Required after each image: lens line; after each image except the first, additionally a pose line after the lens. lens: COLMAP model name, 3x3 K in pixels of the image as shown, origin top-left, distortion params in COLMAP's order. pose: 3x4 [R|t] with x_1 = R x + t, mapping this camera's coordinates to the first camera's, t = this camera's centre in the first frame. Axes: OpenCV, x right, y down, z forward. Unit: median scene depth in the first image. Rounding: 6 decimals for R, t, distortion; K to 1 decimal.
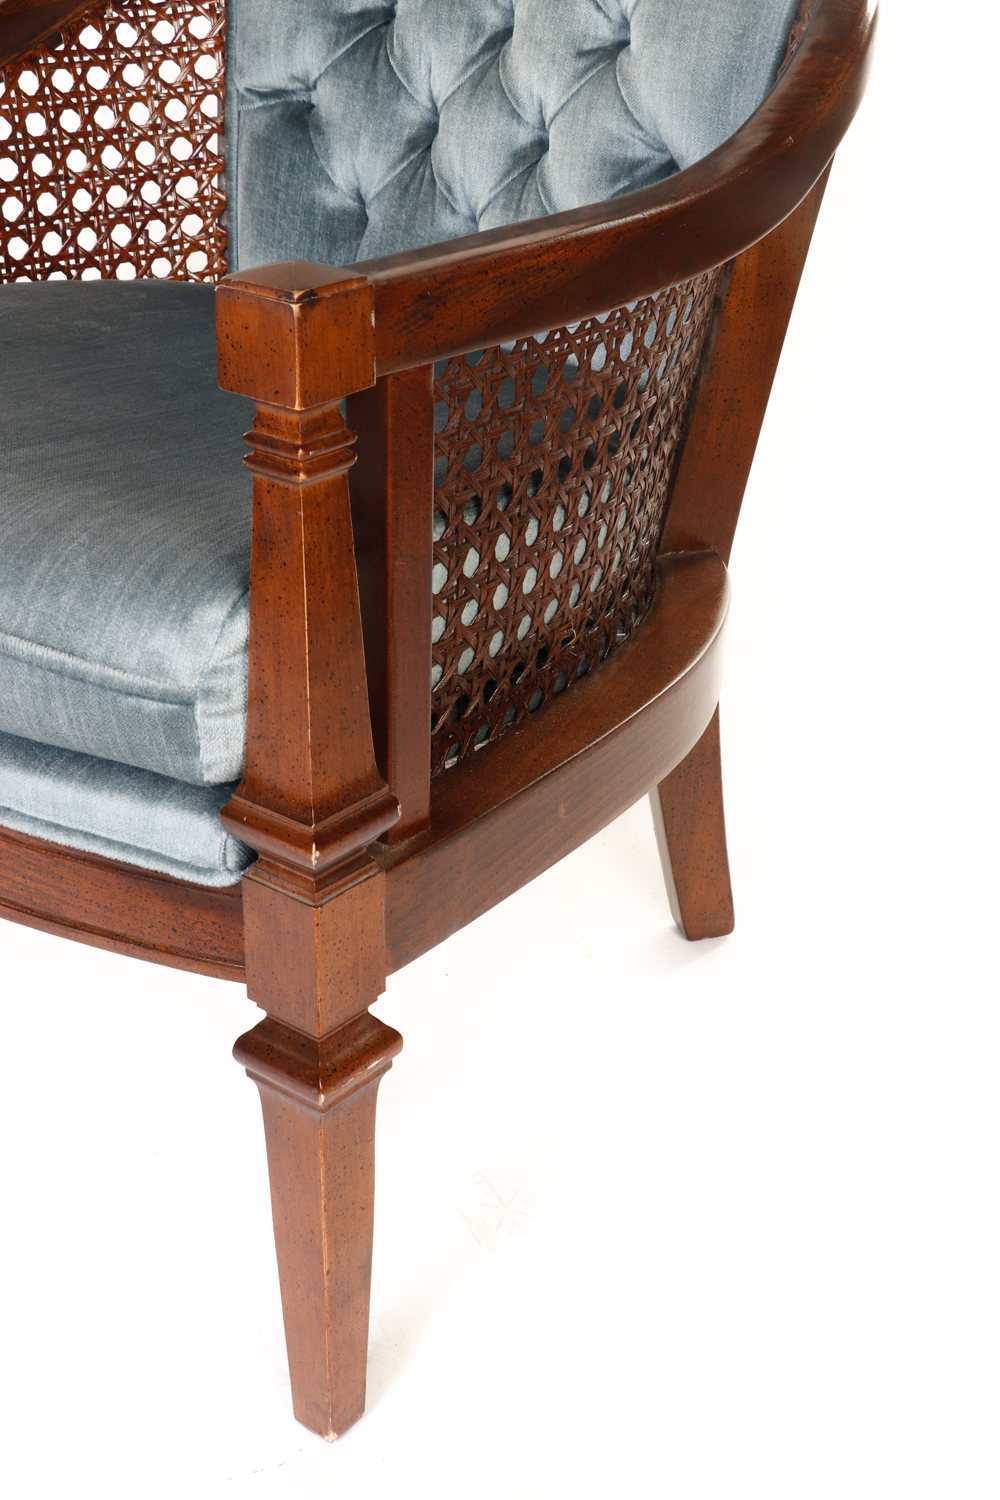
lens RADIAL K [[1959.8, 0, 481.2], [0, 1959.8, 749.2], [0, 0, 1]] dist [-0.040804, 0.438196]
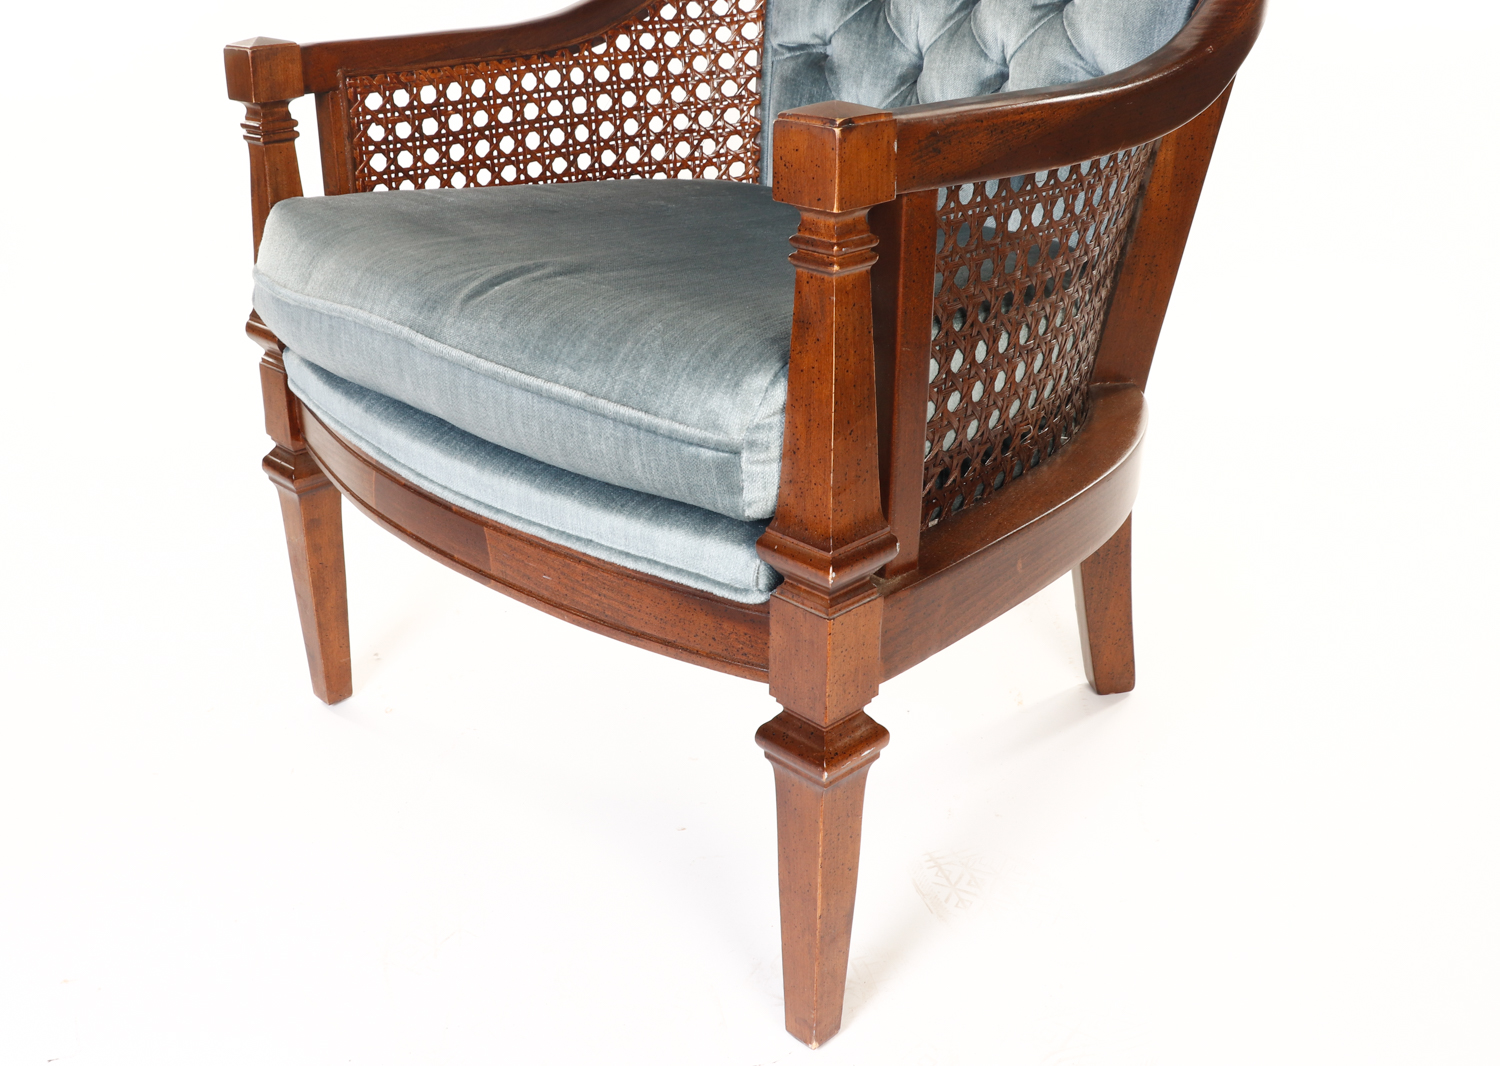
lens RADIAL K [[1425.7, 0, 668.9], [0, 1425.7, 539.6], [0, 0, 1]] dist [-0.173870, 0.158491]
pose [[0.985560, 0.035829, -0.165493, -0.030163], [-0.041811, 0.998587, -0.032801, 0.052179], [0.164084, 0.039247, 0.985665, 0.068105]]
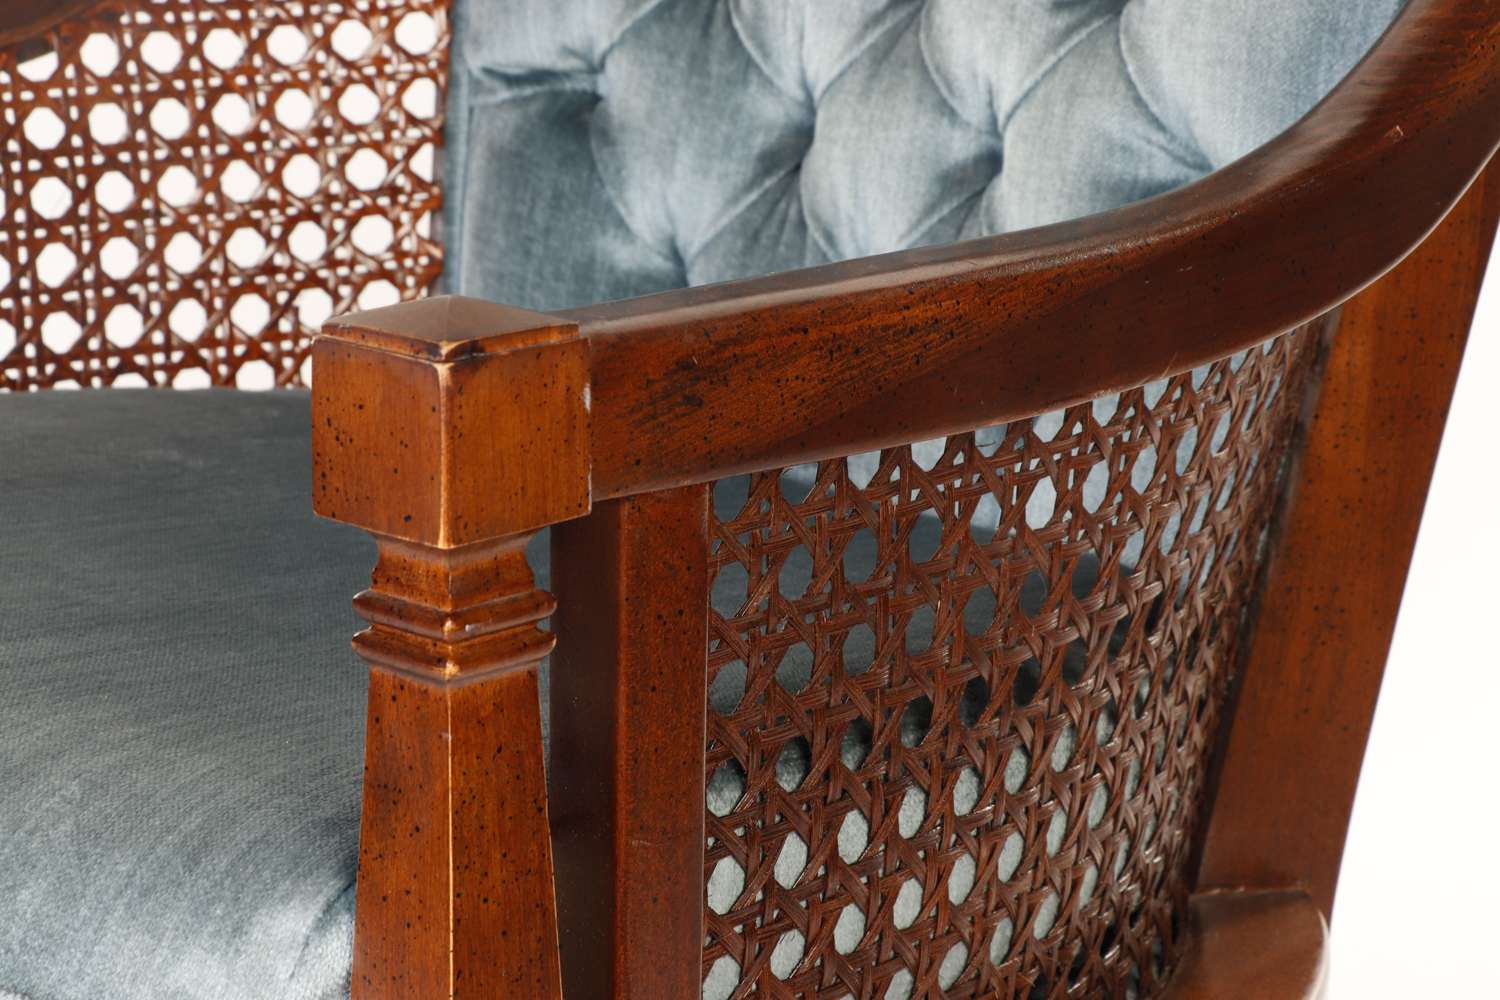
lens RADIAL K [[3768.8, 0, 756.0], [0, 3768.8, 537.0], [0, 0, 1]] dist [0.264780, 1.137792]
pose [[0.997092, 0.015735, -0.074570, 0.056268], [-0.031736, 0.975309, -0.218553, 0.042632], [0.069290, 0.220284, 0.972972, -0.039233]]
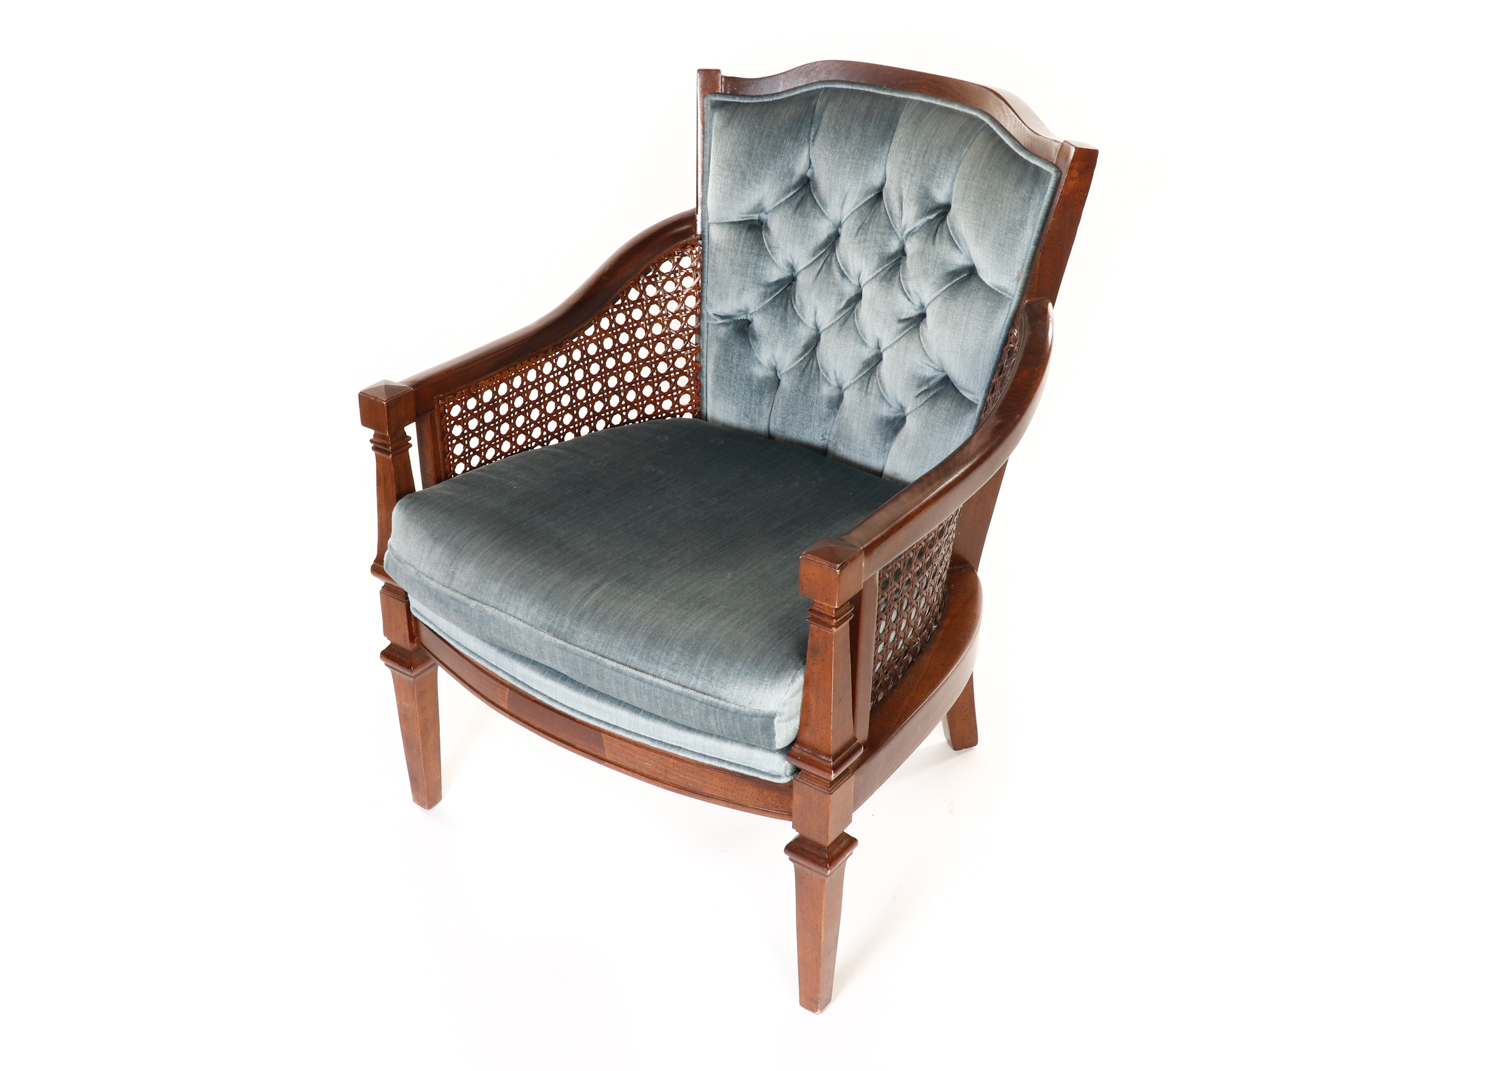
lens RADIAL K [[1582.0, 0, 703.8], [0, 1582.0, 536.3], [0, 0, 1]] dist [-0.132952, -0.000782]
pose [[0.999479, -0.030497, 0.010590, -0.200948], [0.029917, 0.998241, 0.051188, -0.266813], [-0.012132, -0.050844, 0.998633, -0.696151]]
